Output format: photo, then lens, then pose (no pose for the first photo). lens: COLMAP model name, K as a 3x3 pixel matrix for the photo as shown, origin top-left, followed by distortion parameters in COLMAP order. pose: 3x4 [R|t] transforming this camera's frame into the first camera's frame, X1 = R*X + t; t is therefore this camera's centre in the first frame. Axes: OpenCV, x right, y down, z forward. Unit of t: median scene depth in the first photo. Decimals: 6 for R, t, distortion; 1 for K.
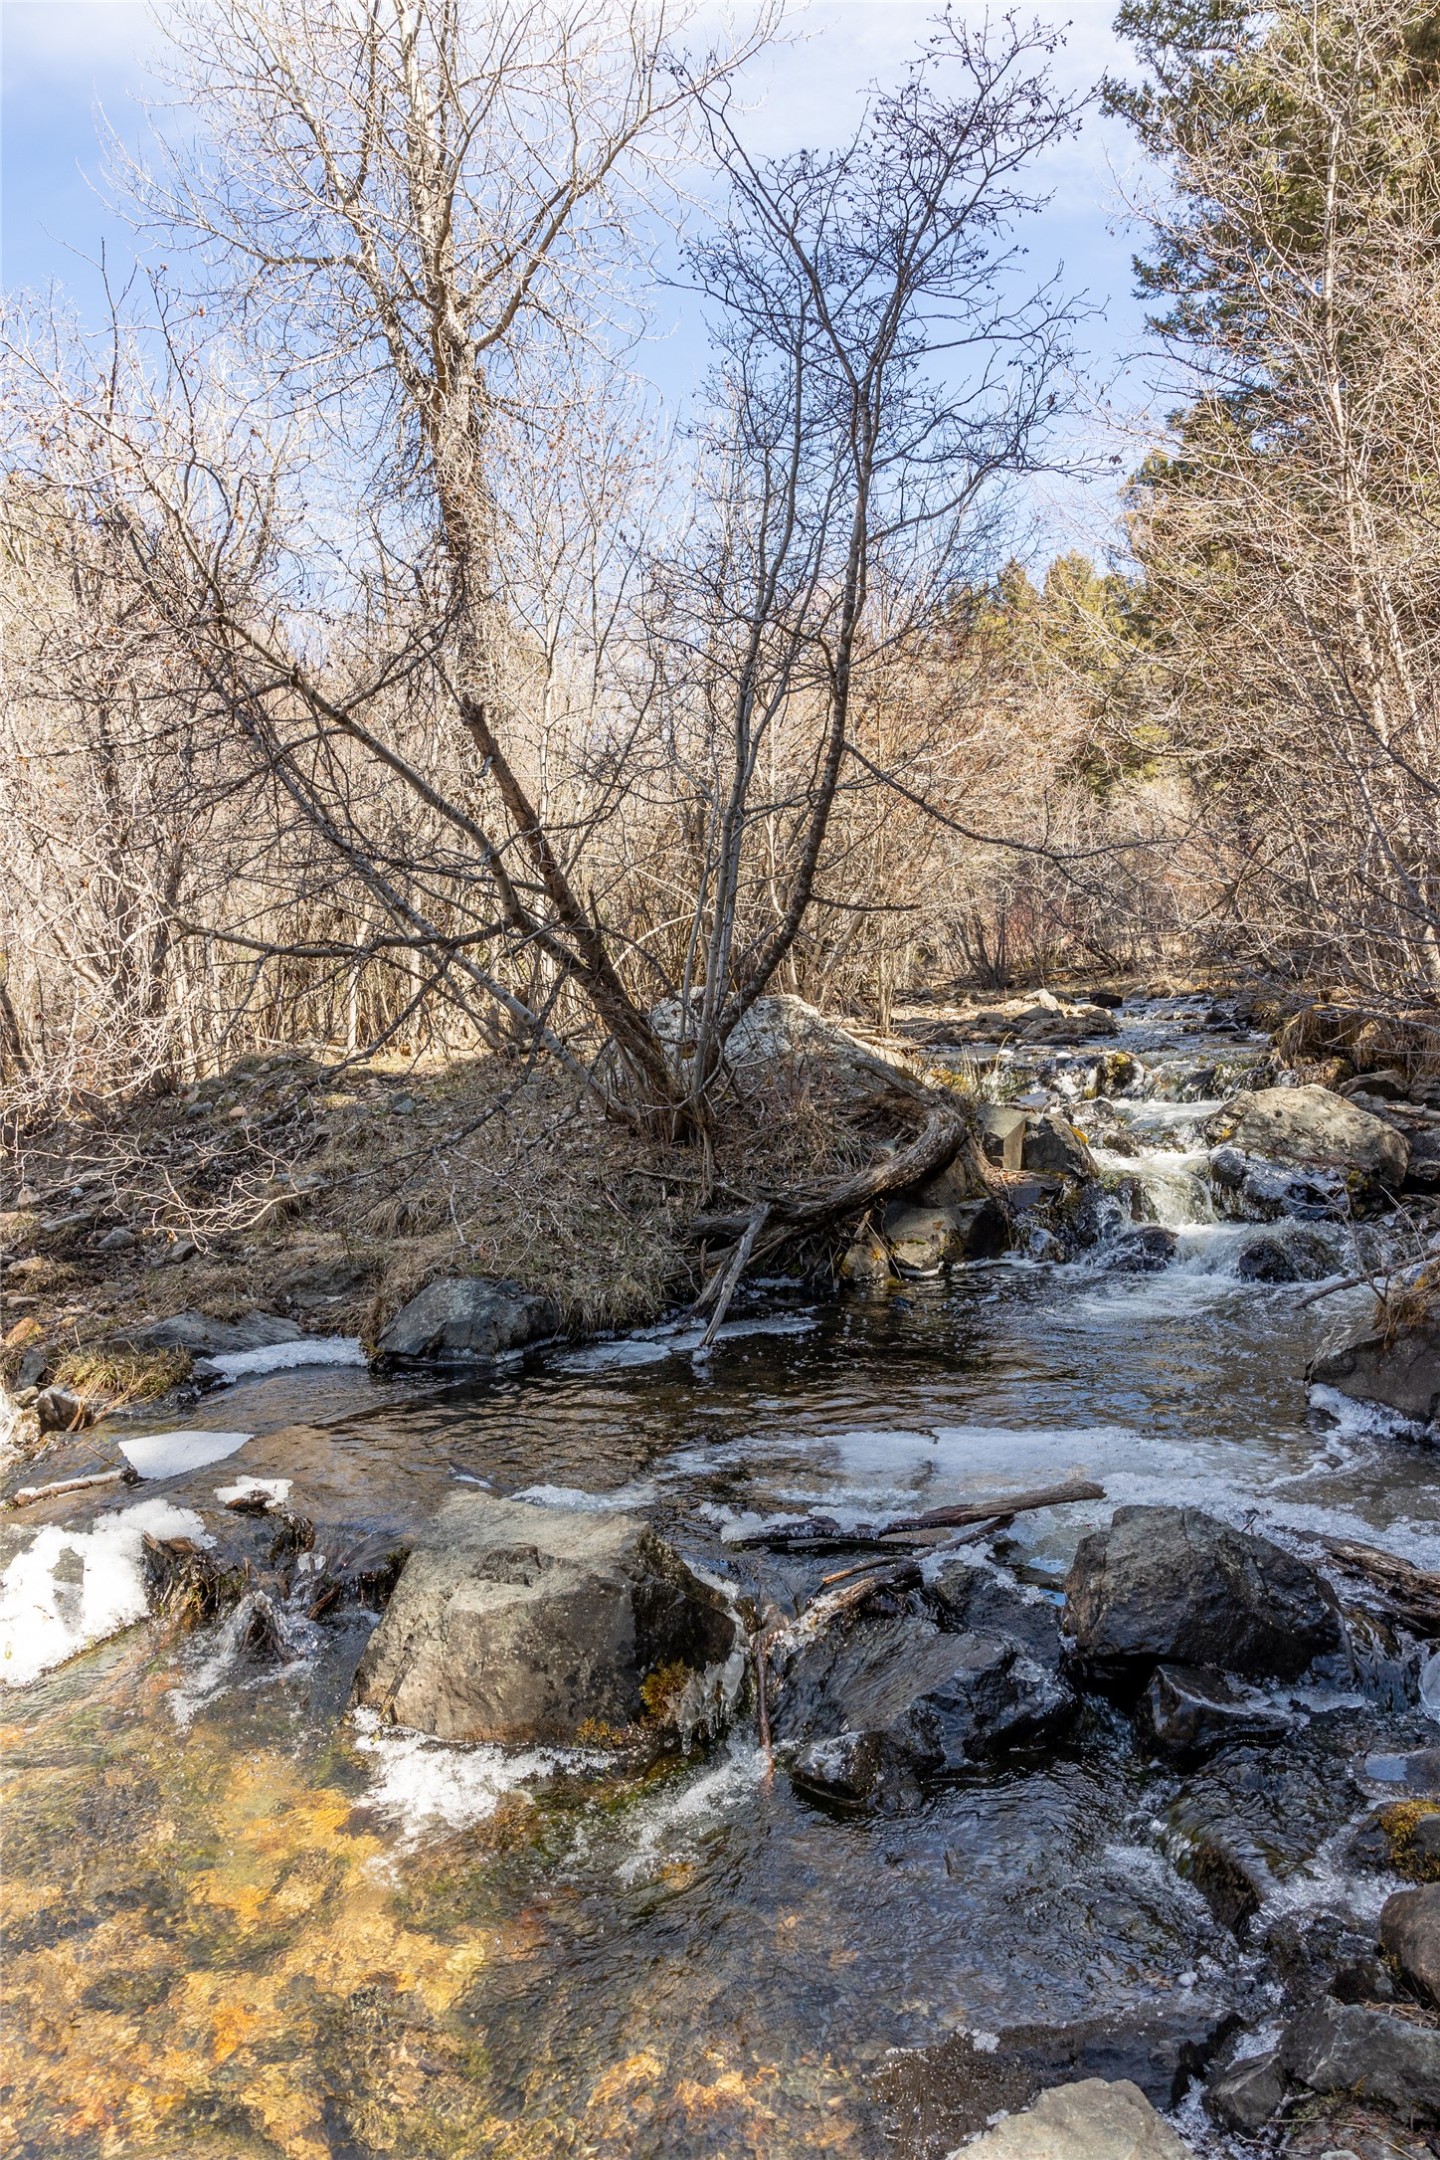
lens RADIAL K [[1486.4, 0, 721.4], [0, 1486.4, 1076.4], [0, 0, 1]] dist [0.003221, 0.000268]
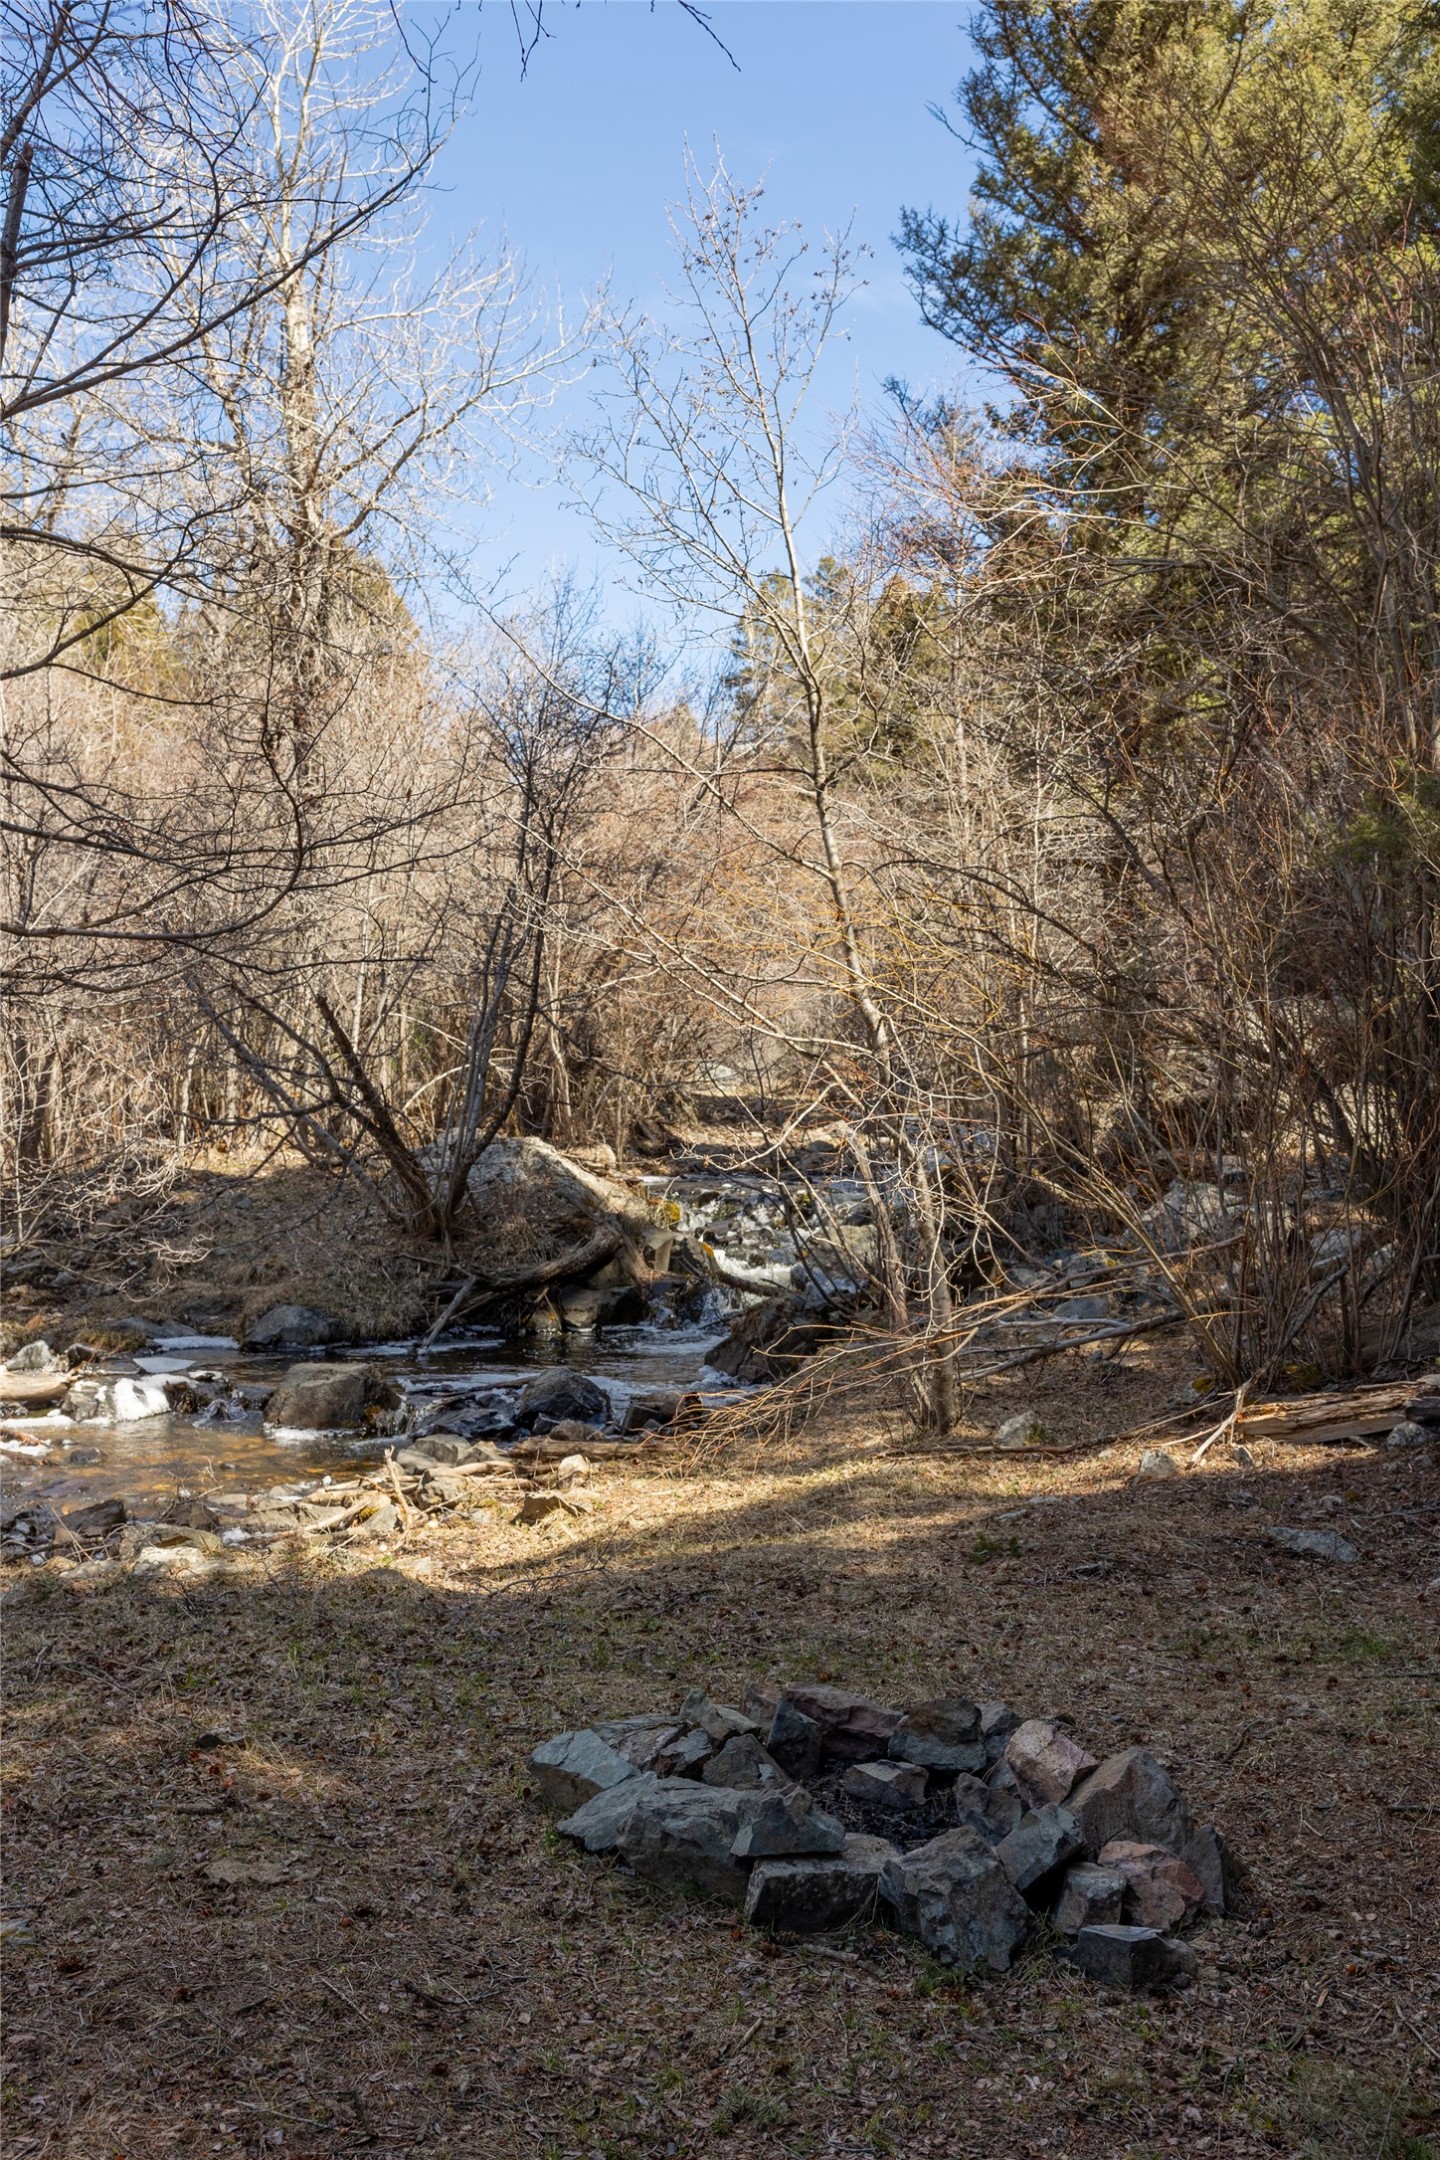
lens RADIAL K [[2387.4, 0, 717.9], [0, 2387.4, 1084.7], [0, 0, 1]] dist [-0.018294, 0.000000]
pose [[0.997739, 0.059798, 0.030685, 0.207197], [-0.058636, 0.997576, -0.037458, -0.044673], [-0.032850, 0.035574, 0.998827, -1.697807]]
